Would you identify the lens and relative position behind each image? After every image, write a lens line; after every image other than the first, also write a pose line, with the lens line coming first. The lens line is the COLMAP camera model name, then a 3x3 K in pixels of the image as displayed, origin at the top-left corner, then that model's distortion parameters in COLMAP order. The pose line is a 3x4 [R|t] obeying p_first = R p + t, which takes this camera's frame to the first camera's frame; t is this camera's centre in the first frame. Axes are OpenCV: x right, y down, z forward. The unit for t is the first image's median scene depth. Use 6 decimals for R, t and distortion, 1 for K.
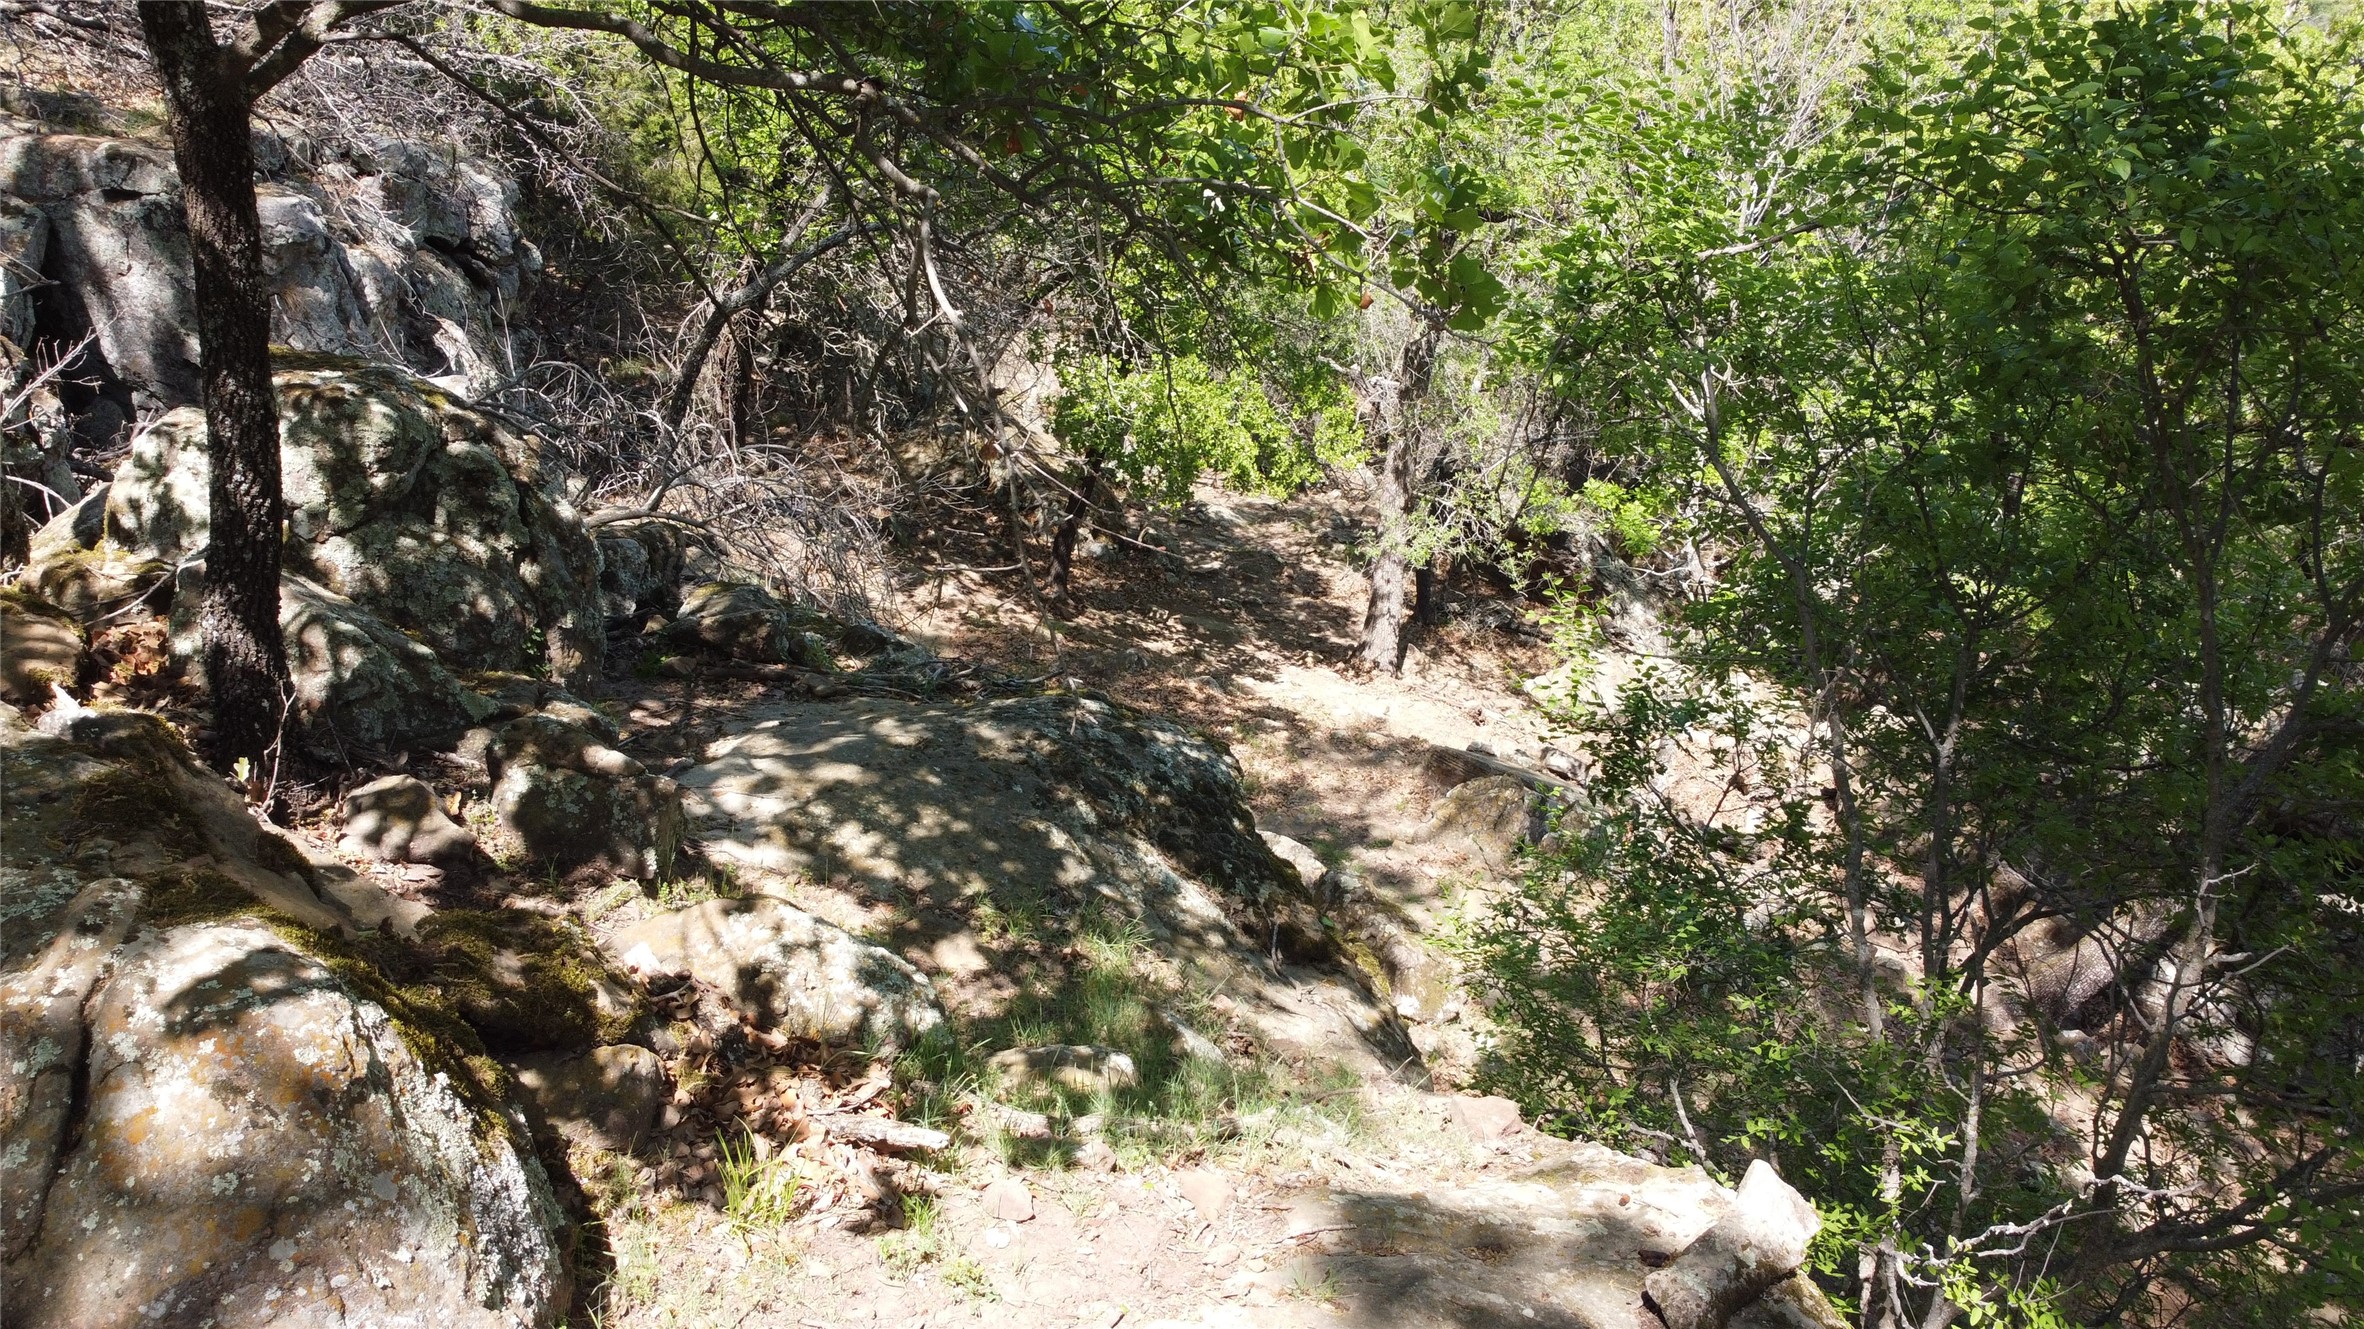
lens RADIAL K [[1779.1, 0, 1187.2], [0, 1779.1, 671.6], [0, 0, 1]] dist [0.001662, -0.003084]
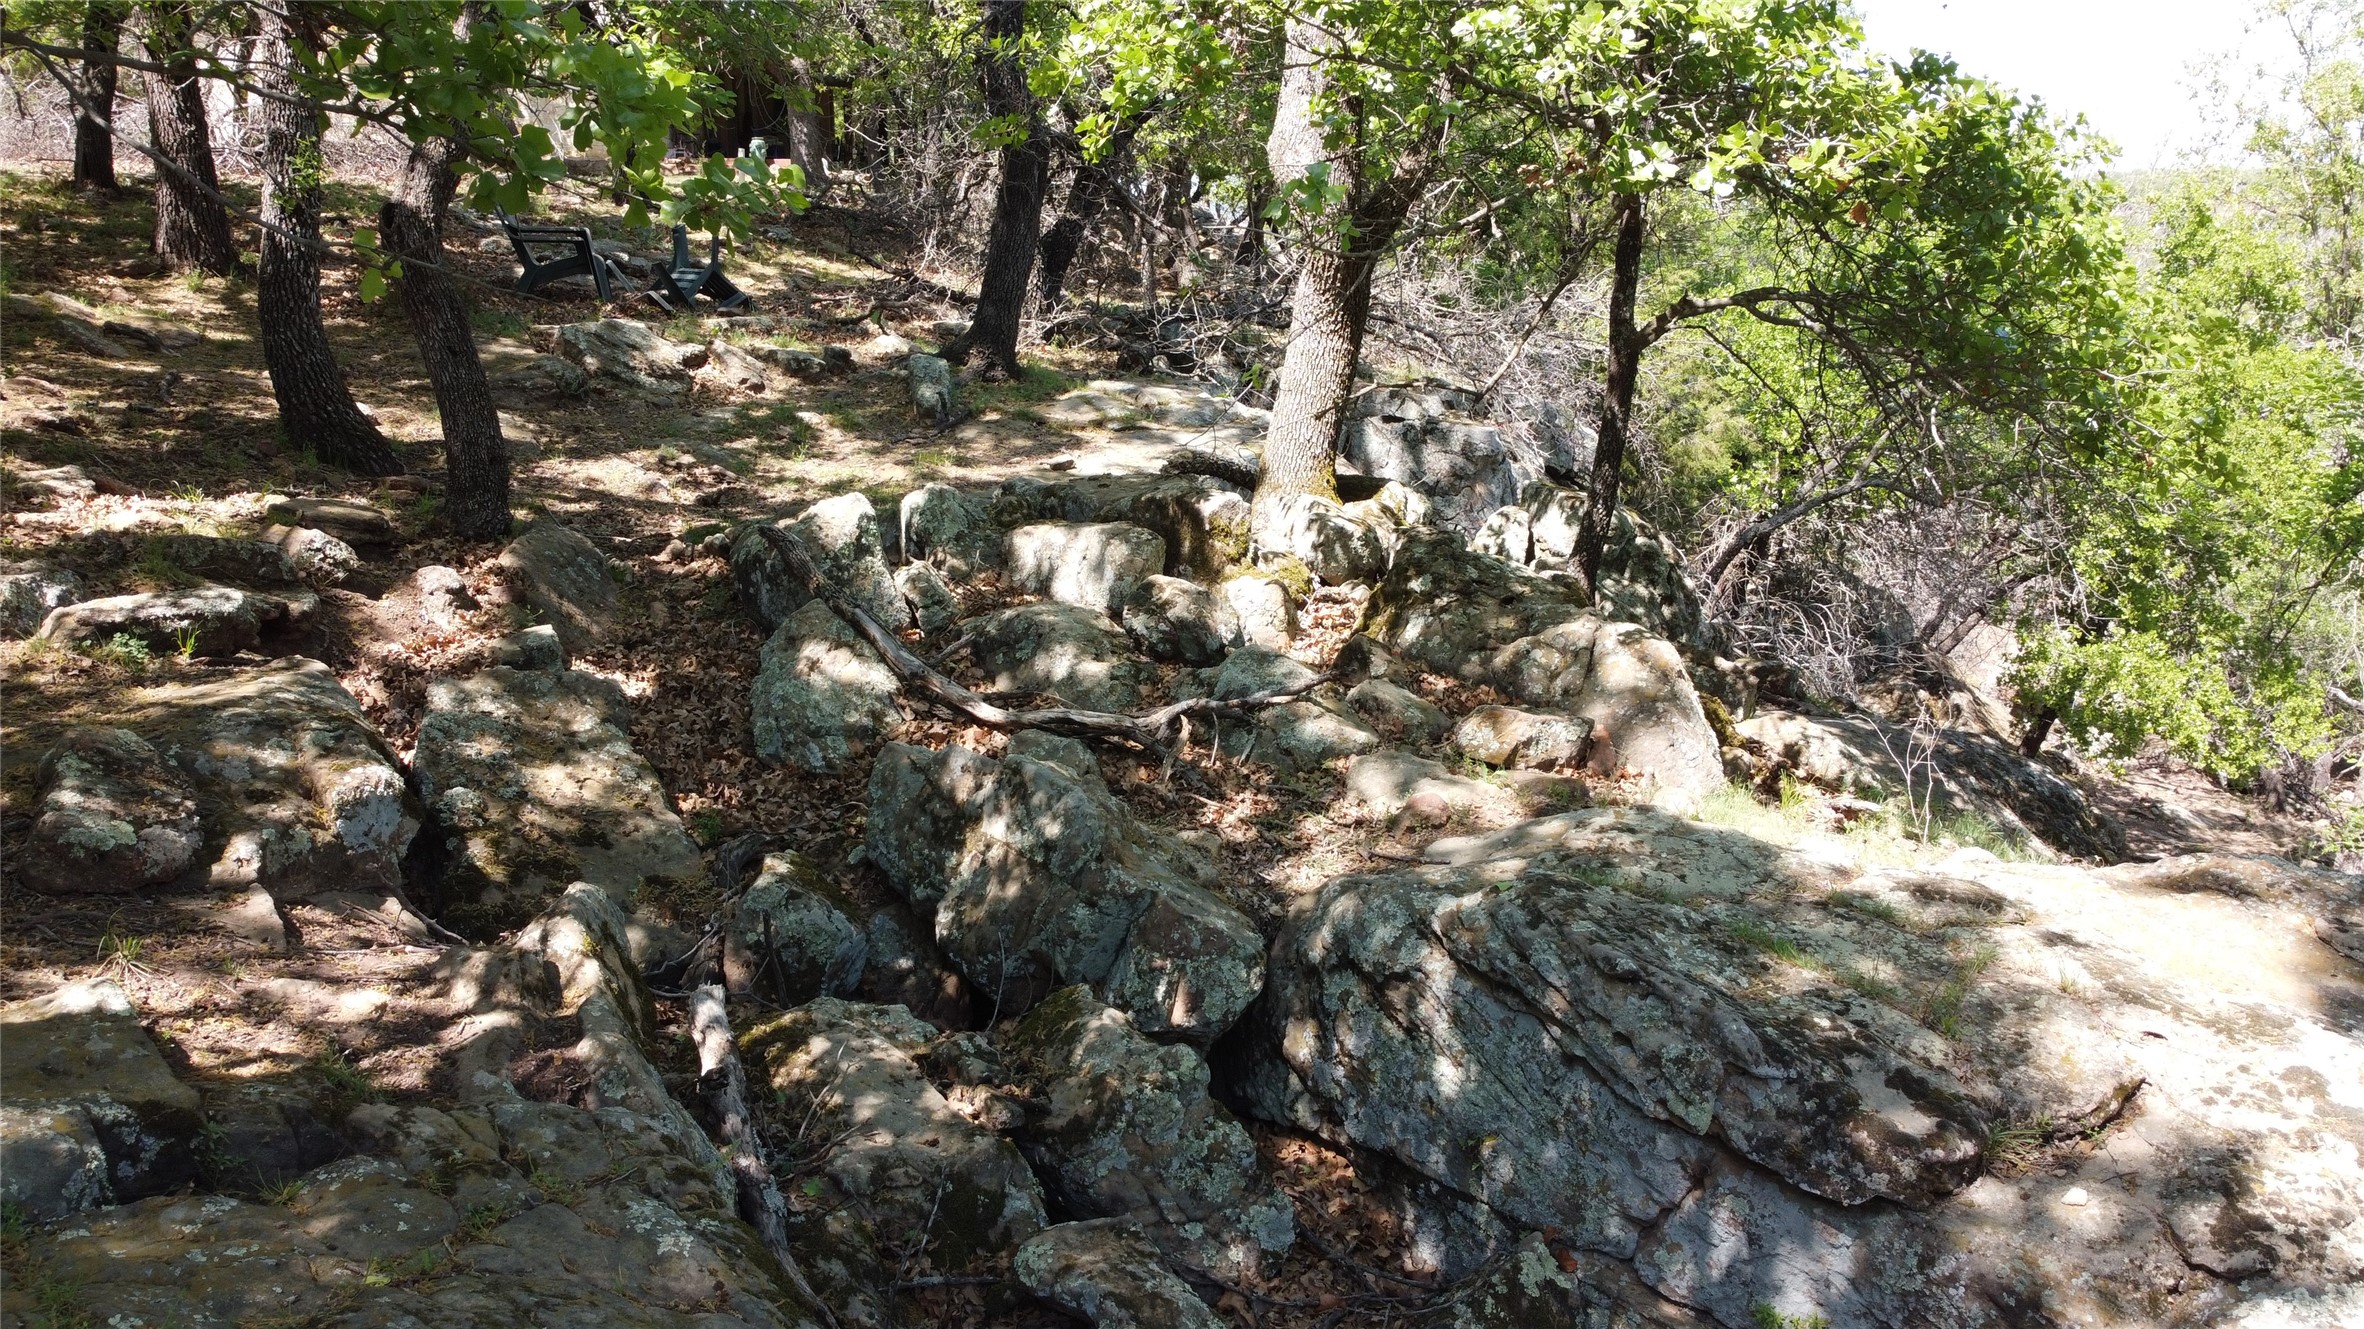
lens RADIAL K [[1779.1, 0, 1187.2], [0, 1779.1, 671.6], [0, 0, 1]] dist [0.001662, -0.003084]
pose [[0.861914, 0.125649, -0.491240, 0.032283], [-0.202749, 0.973393, -0.106763, 0.085921], [0.464755, 0.191619, 0.864456, -0.228432]]
